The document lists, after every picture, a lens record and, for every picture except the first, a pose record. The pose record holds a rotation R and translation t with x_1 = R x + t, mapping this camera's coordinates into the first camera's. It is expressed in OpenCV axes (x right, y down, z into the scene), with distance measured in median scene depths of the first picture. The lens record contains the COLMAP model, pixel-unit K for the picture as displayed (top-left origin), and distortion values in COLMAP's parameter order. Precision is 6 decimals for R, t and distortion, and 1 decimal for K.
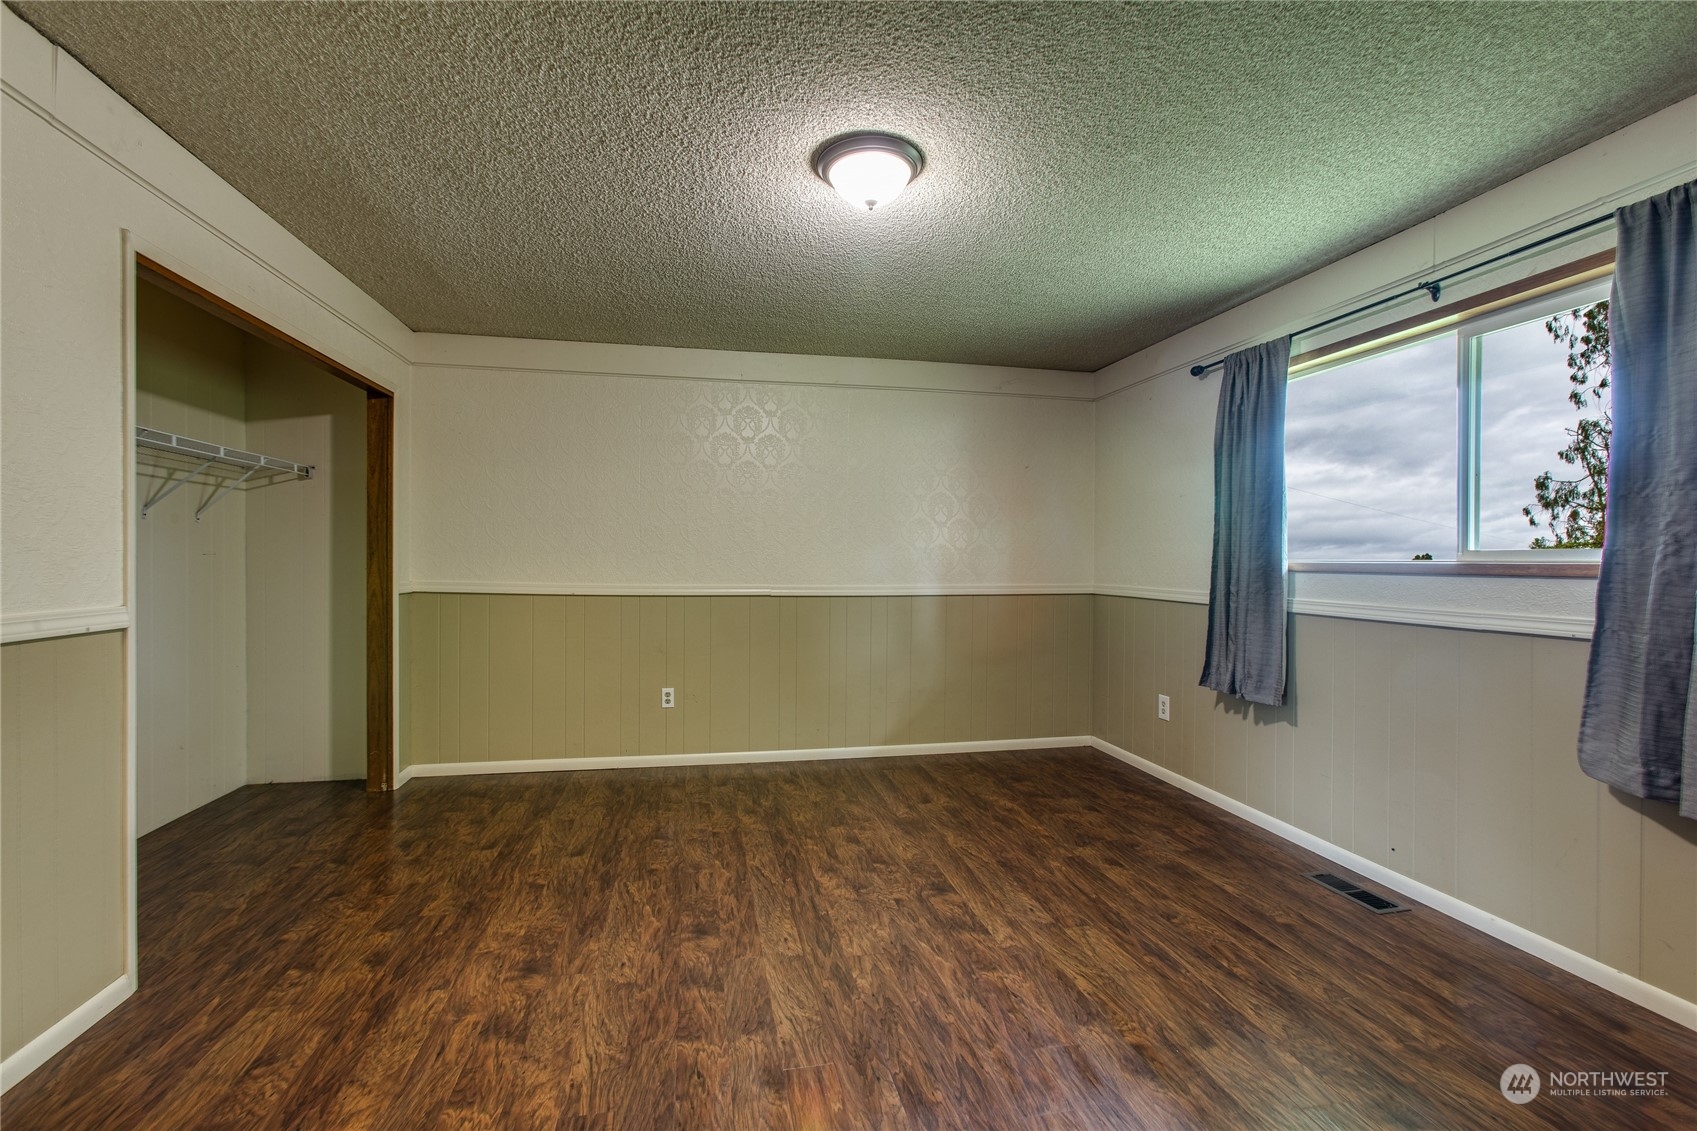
lens RADIAL K [[748.8, 0, 846.2], [0, 748.8, 563.5], [0, 0, 1]] dist [-0.012931, 0.008729]
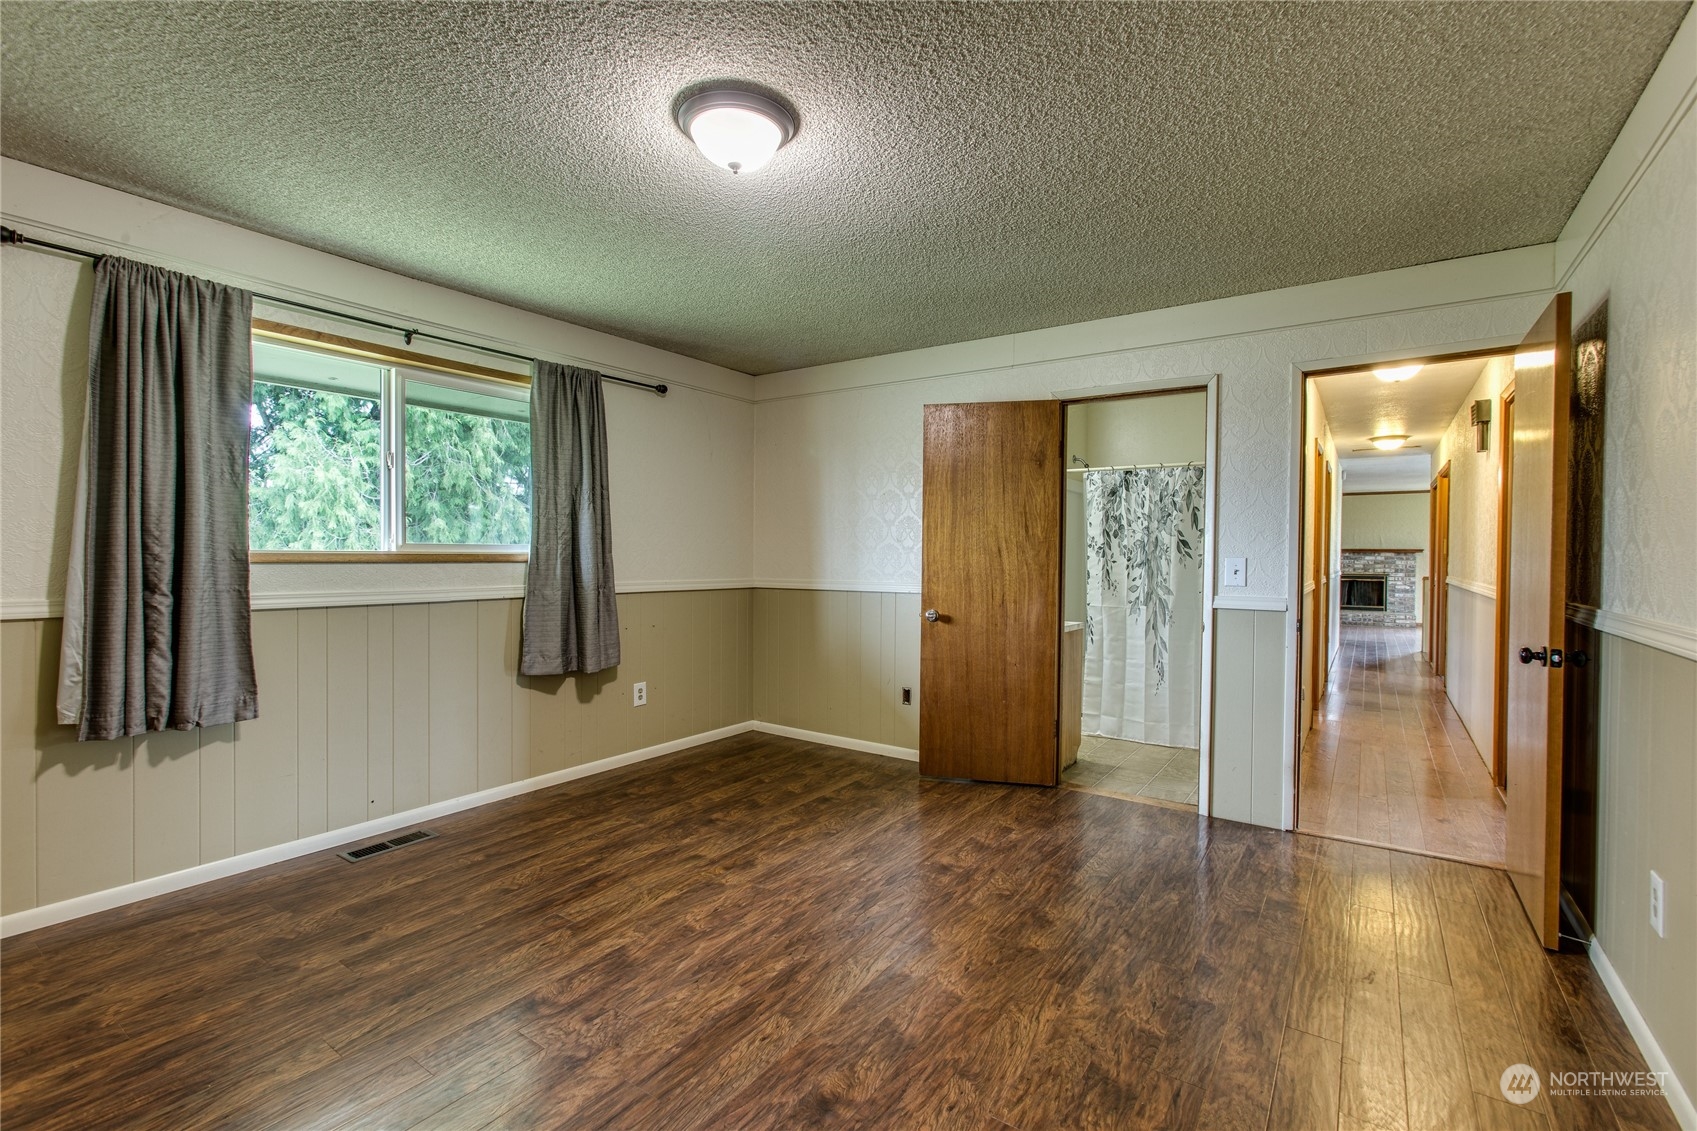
lens RADIAL K [[748.8, 0, 848.3], [0, 748.8, 563.2], [0, 0, 1]] dist [-0.012931, 0.008729]
pose [[-0.688610, -0.019875, 0.724860, -0.741906], [-0.008981, 0.999781, 0.018881, -0.016700], [-0.725077, 0.006492, -0.688638, 1.553429]]
